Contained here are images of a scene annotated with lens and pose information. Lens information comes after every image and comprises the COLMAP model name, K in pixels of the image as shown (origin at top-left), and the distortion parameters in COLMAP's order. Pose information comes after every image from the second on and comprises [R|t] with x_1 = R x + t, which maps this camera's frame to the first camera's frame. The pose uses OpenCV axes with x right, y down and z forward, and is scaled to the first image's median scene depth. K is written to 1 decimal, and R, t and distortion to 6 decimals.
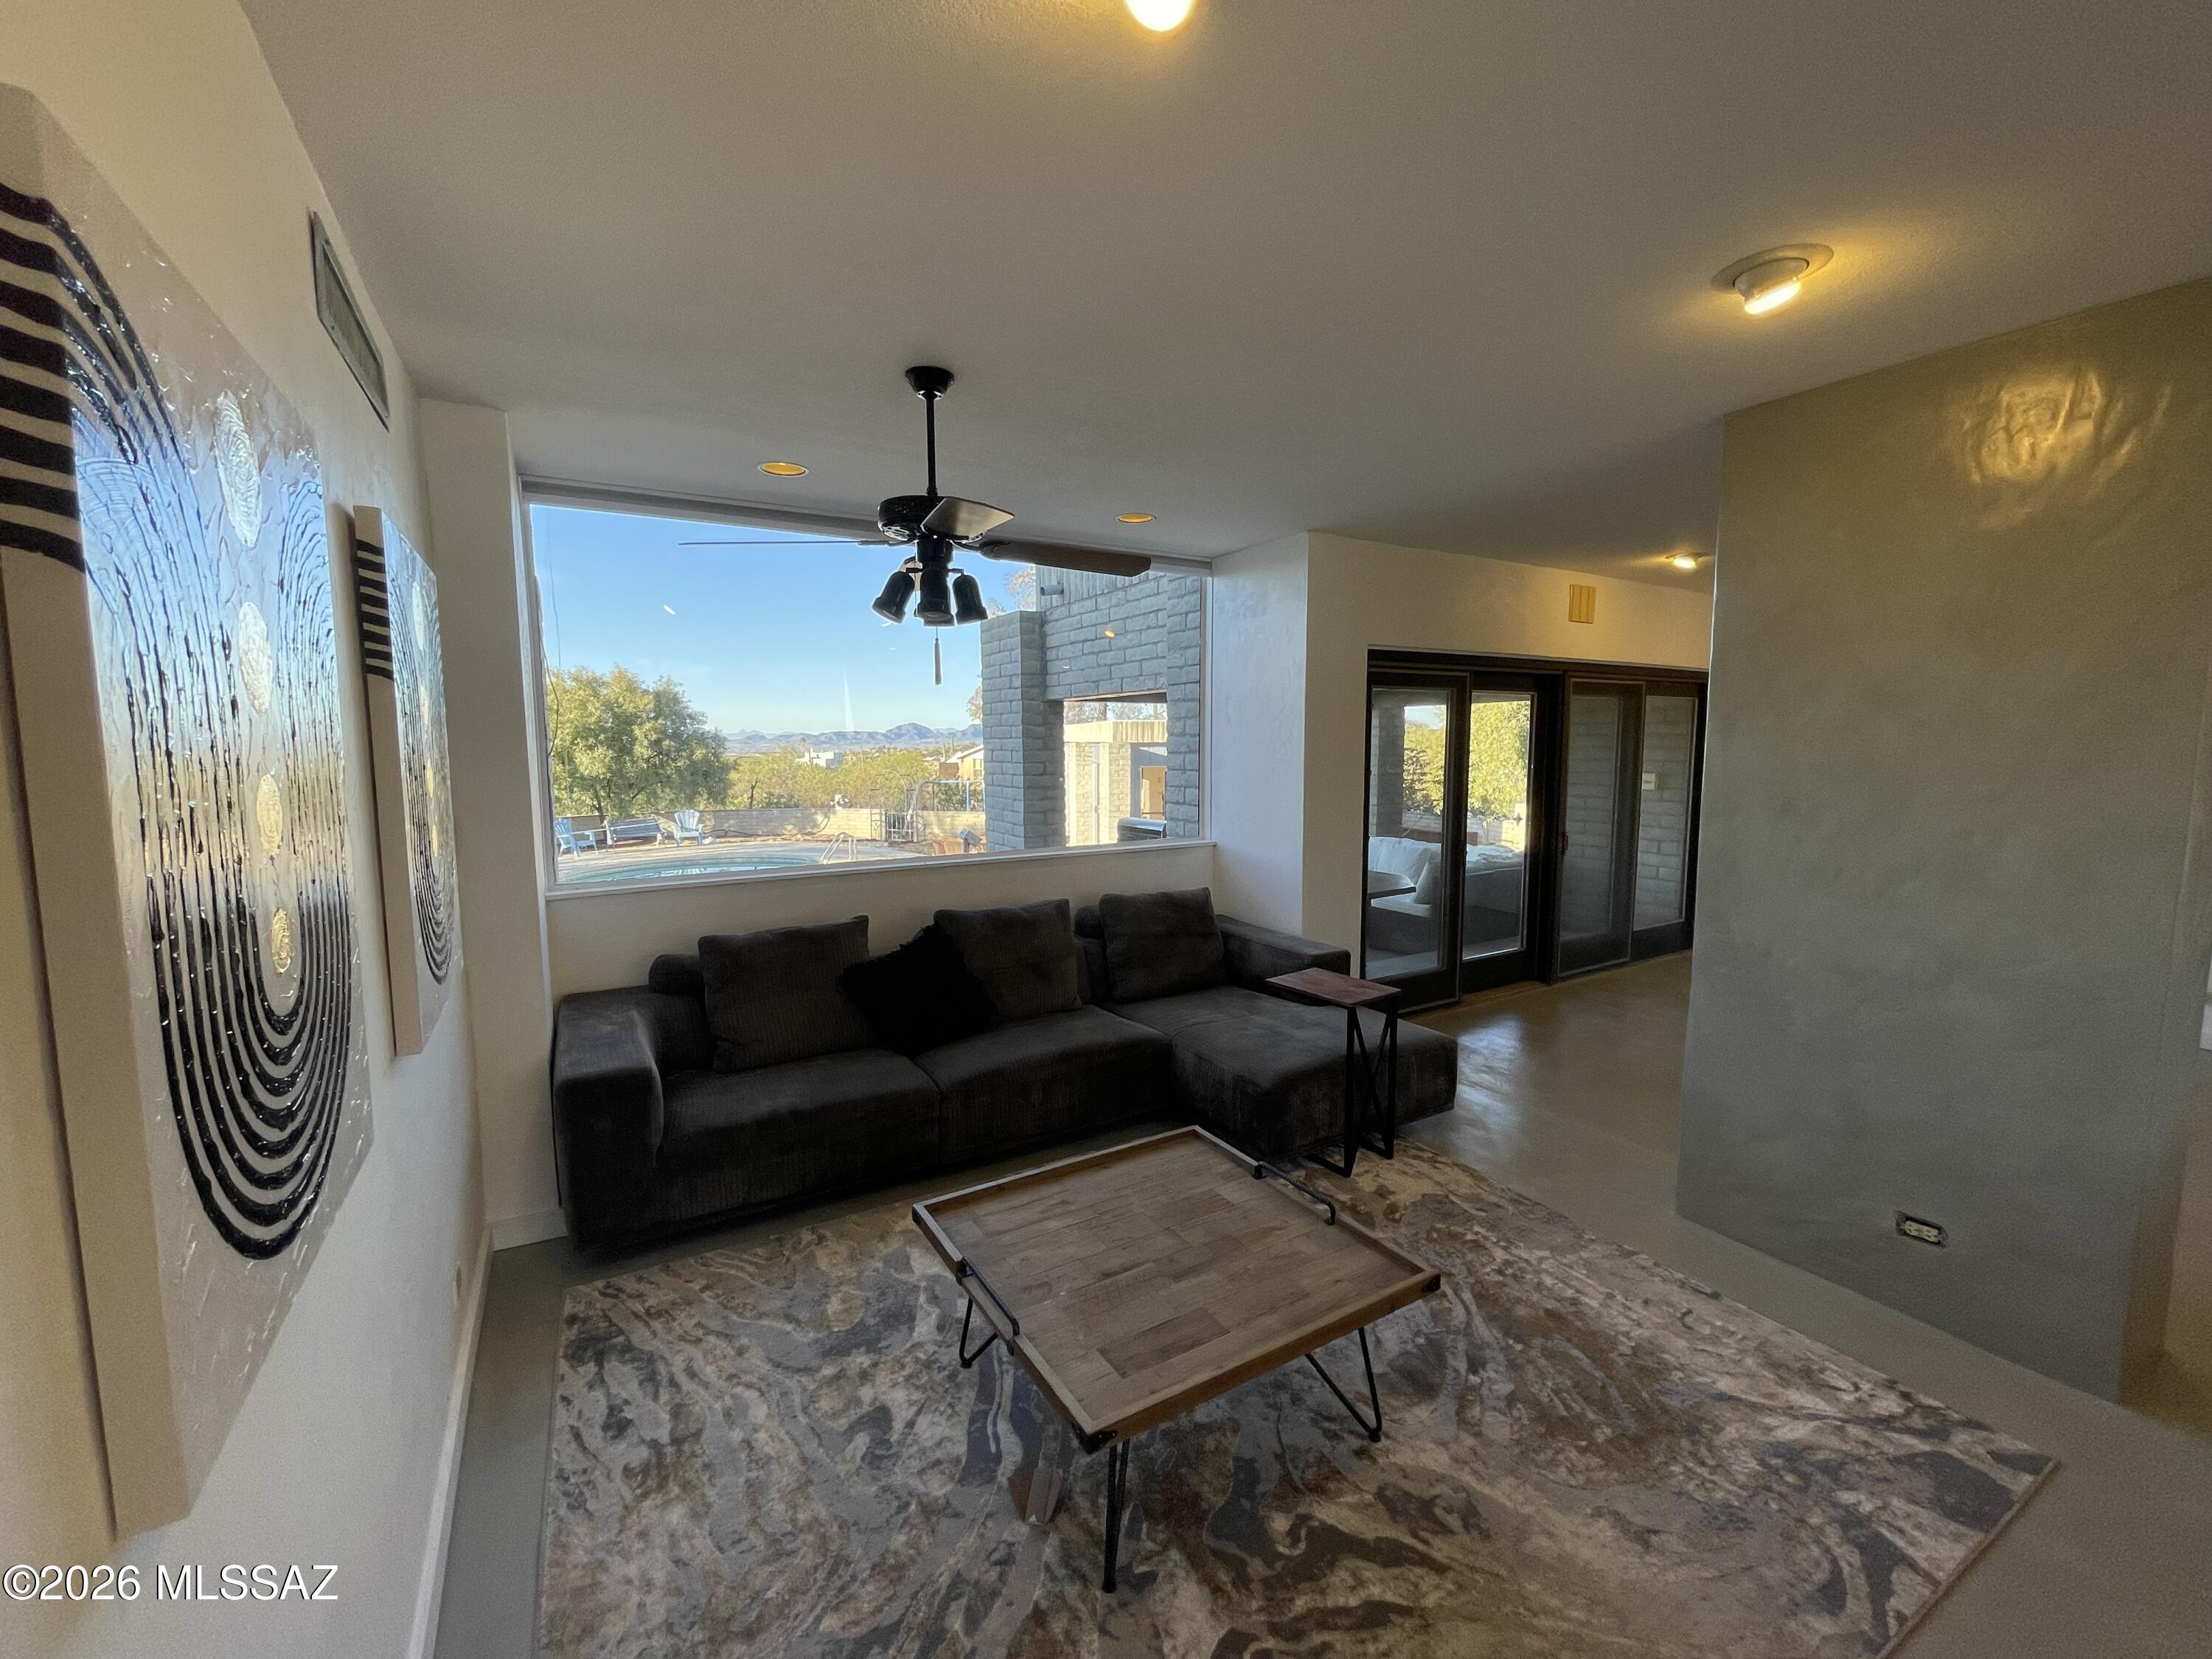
lens RADIAL K [[889.6, 0, 1106.0], [0, 889.6, 829.5], [0, 0, 1]] dist [-0.001609, -0.000055]
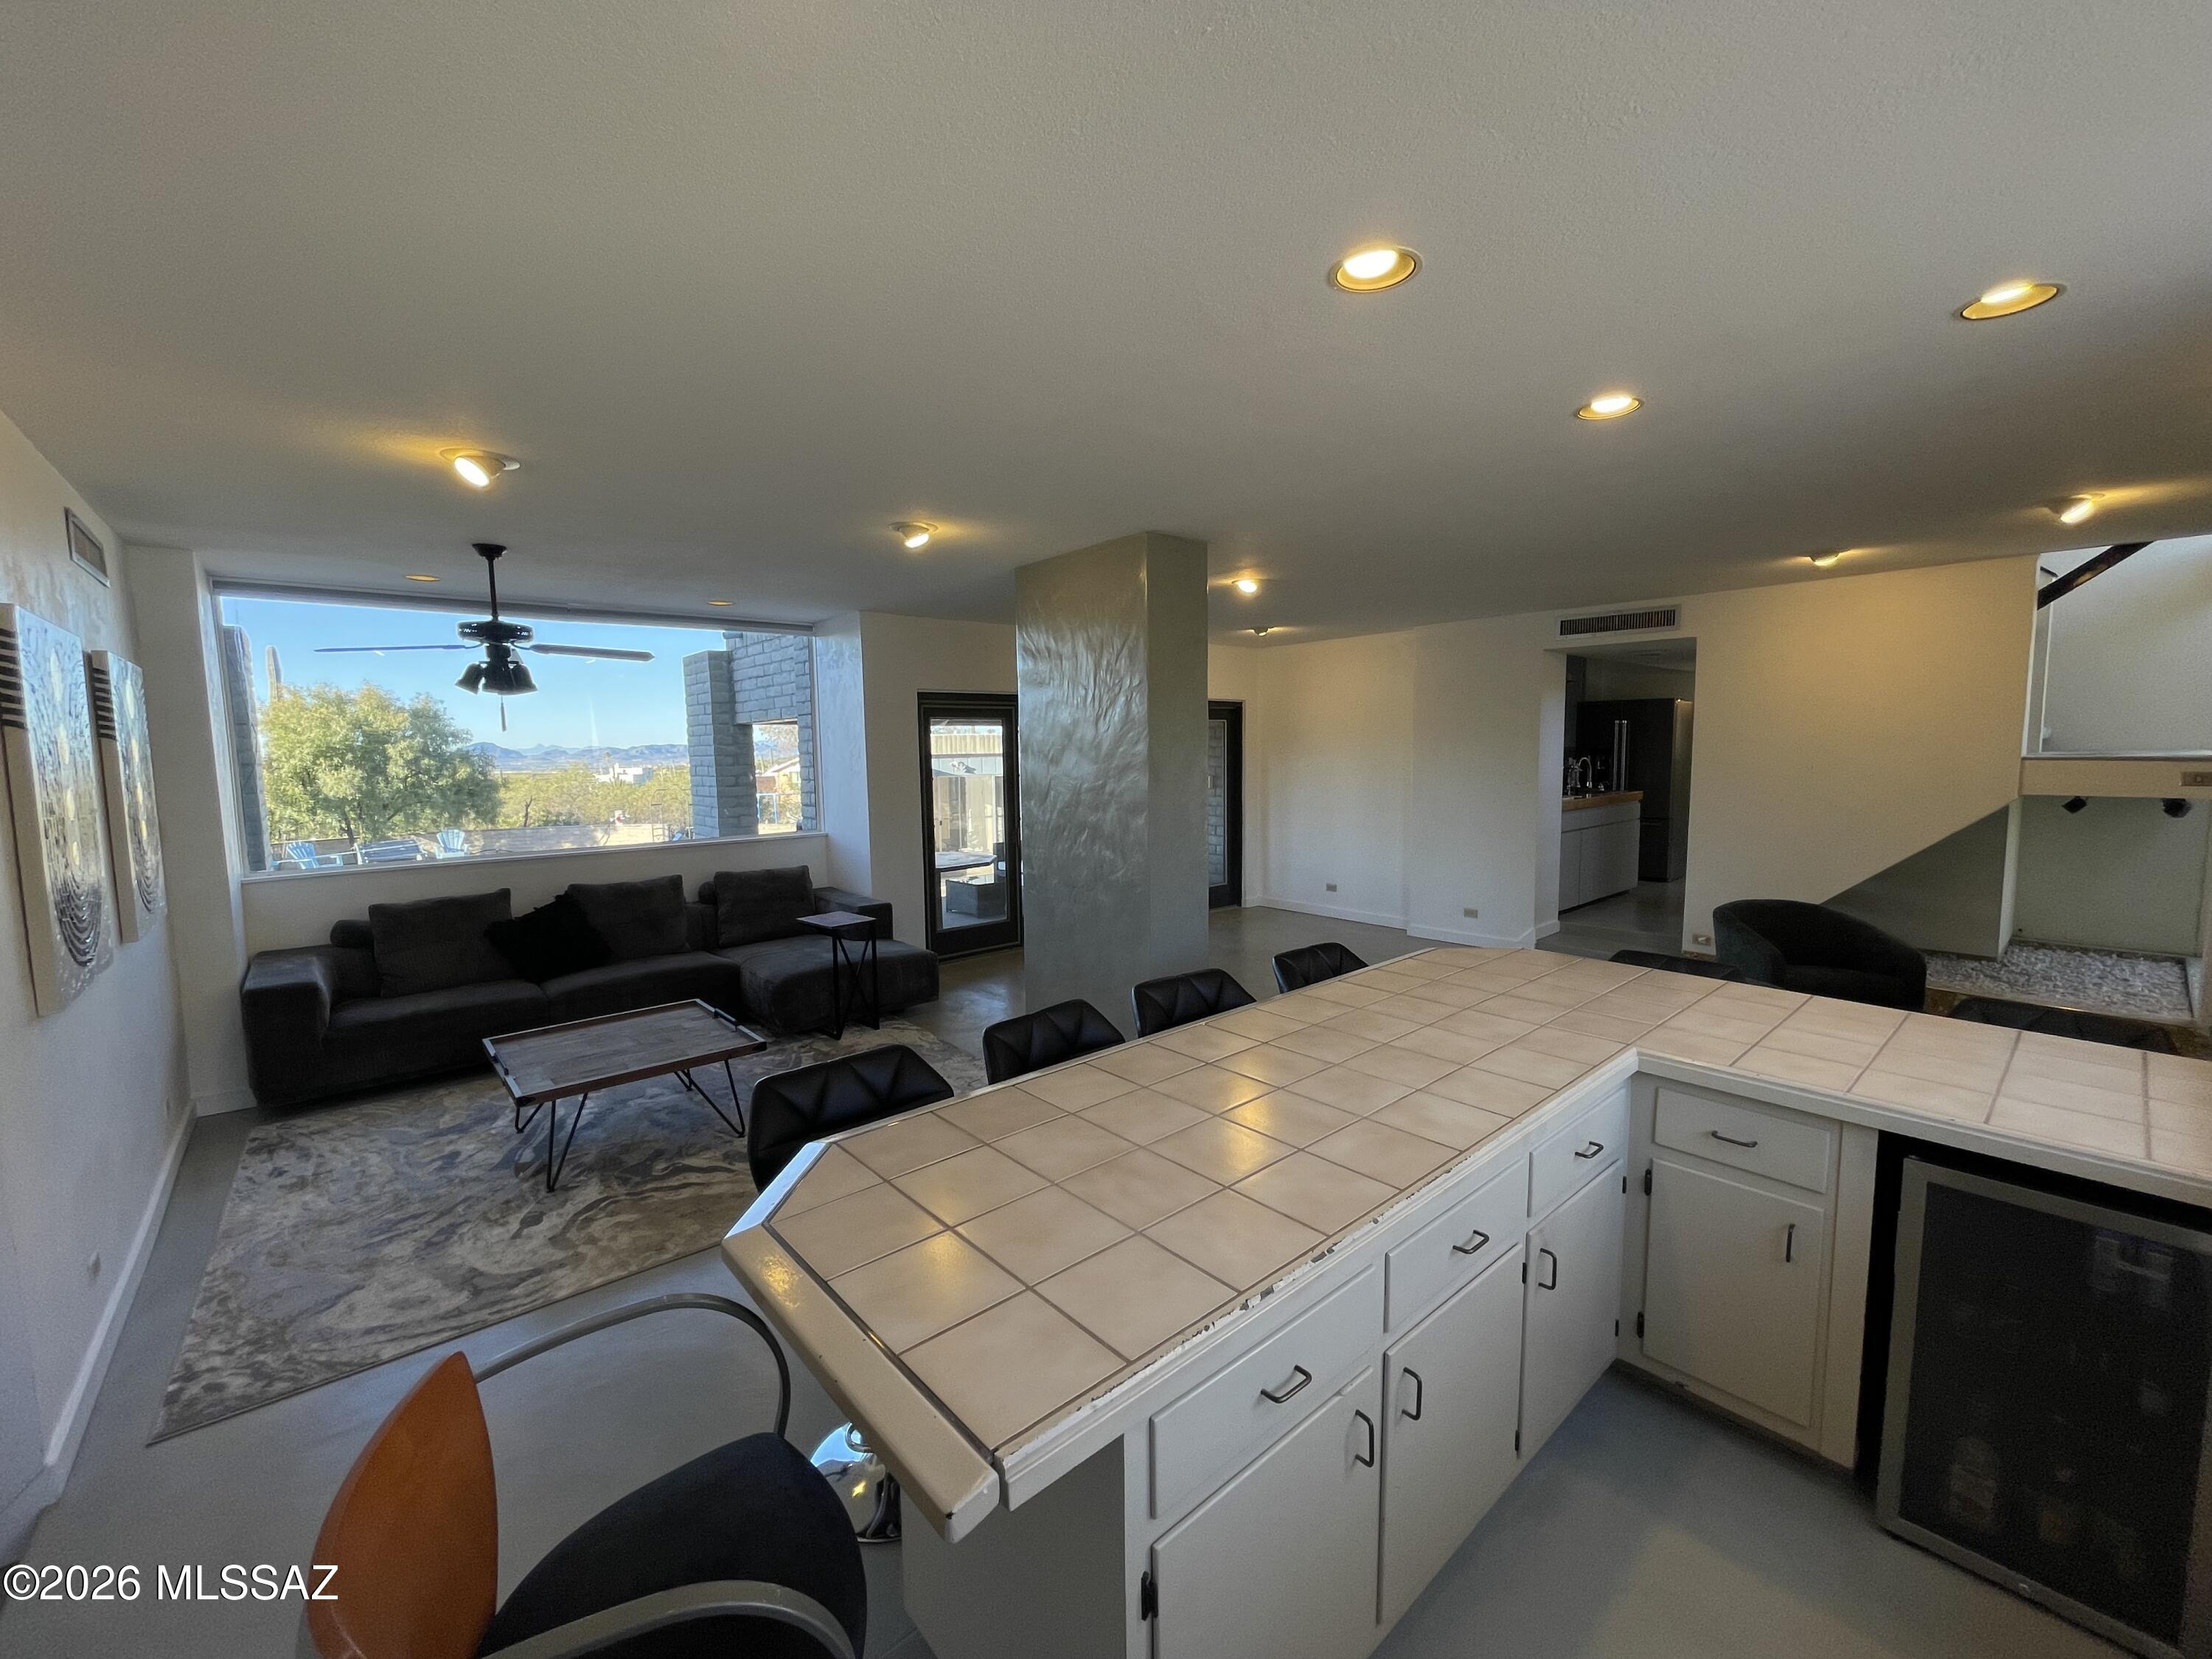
lens RADIAL K [[899.3, 0, 1106.0], [0, 899.3, 829.5], [0, 0, 1]] dist [-0.003158, 0.004912]
pose [[0.985198, -0.028249, 0.169078, 0.352370], [0.030131, 0.999509, -0.008578, 0.037783], [-0.168753, 0.013546, 0.985565, -0.465257]]
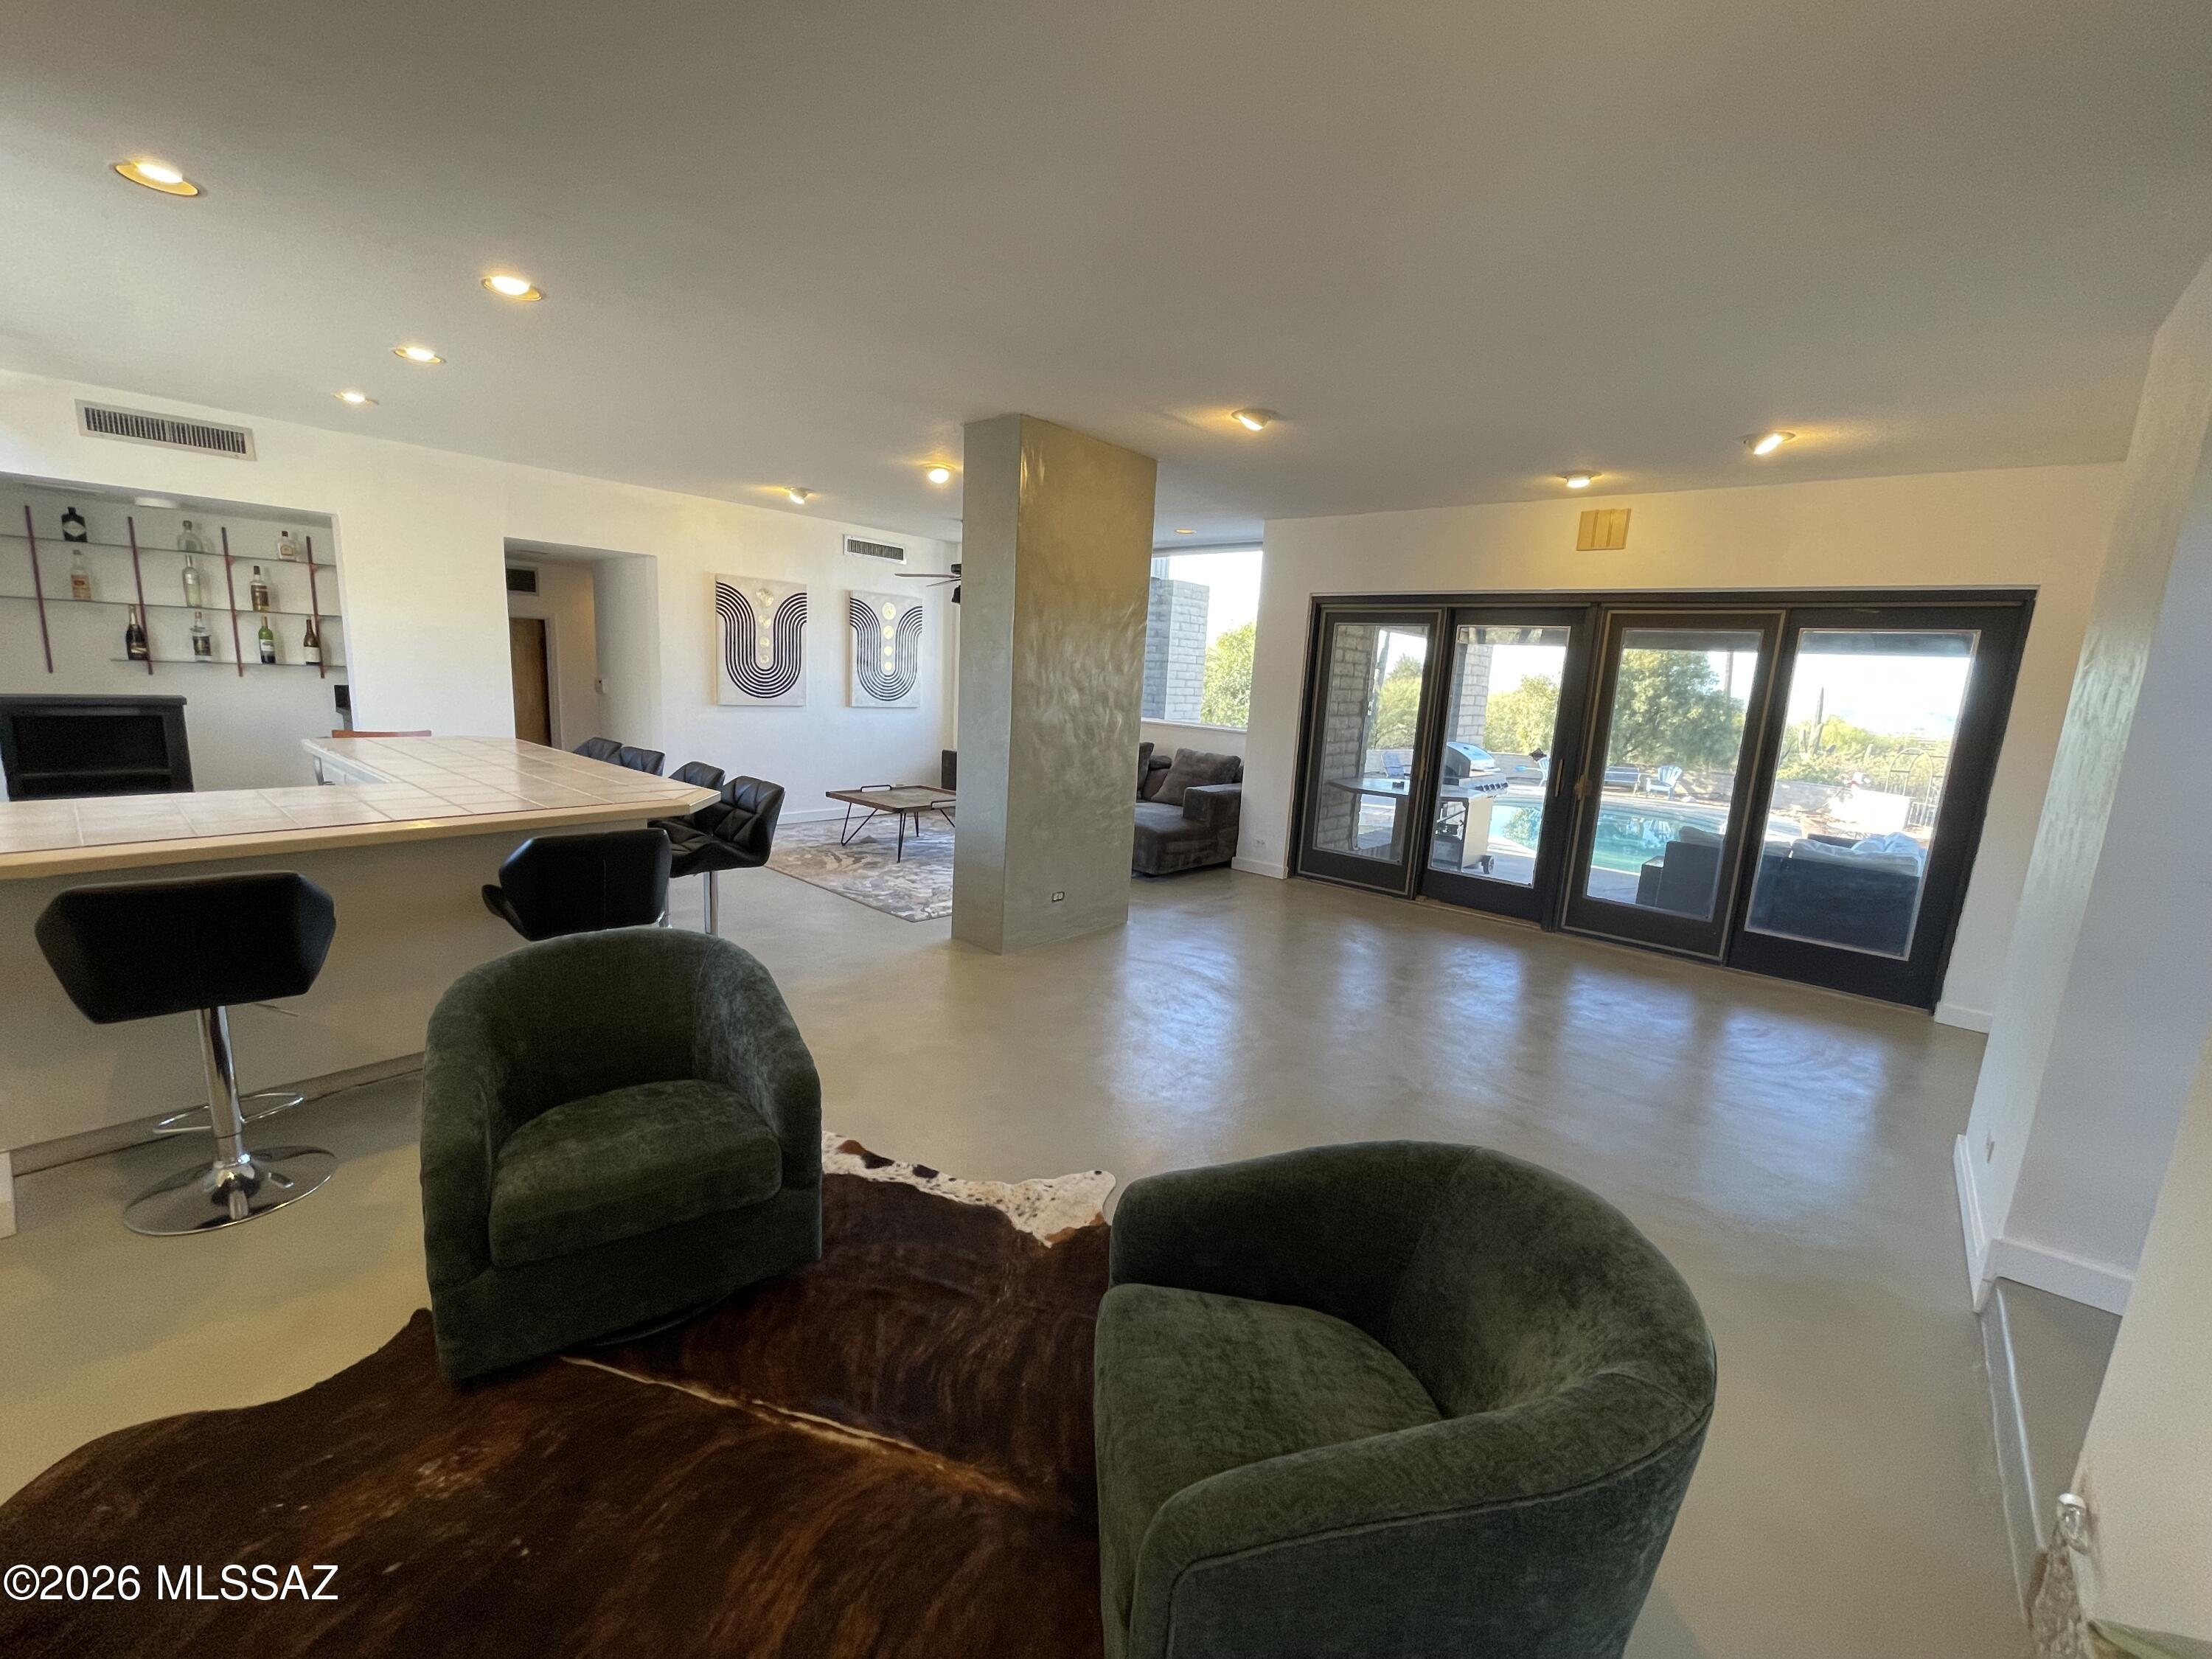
lens RADIAL K [[899.3, 0, 1106.0], [0, 899.3, 829.5], [0, 0, 1]] dist [-0.003158, 0.004912]
pose [[0.304239, 0.186321, -0.934197, 1.610873], [-0.153156, 0.977495, 0.145078, -0.003136], [0.940203, 0.098939, 0.325928, 0.275490]]
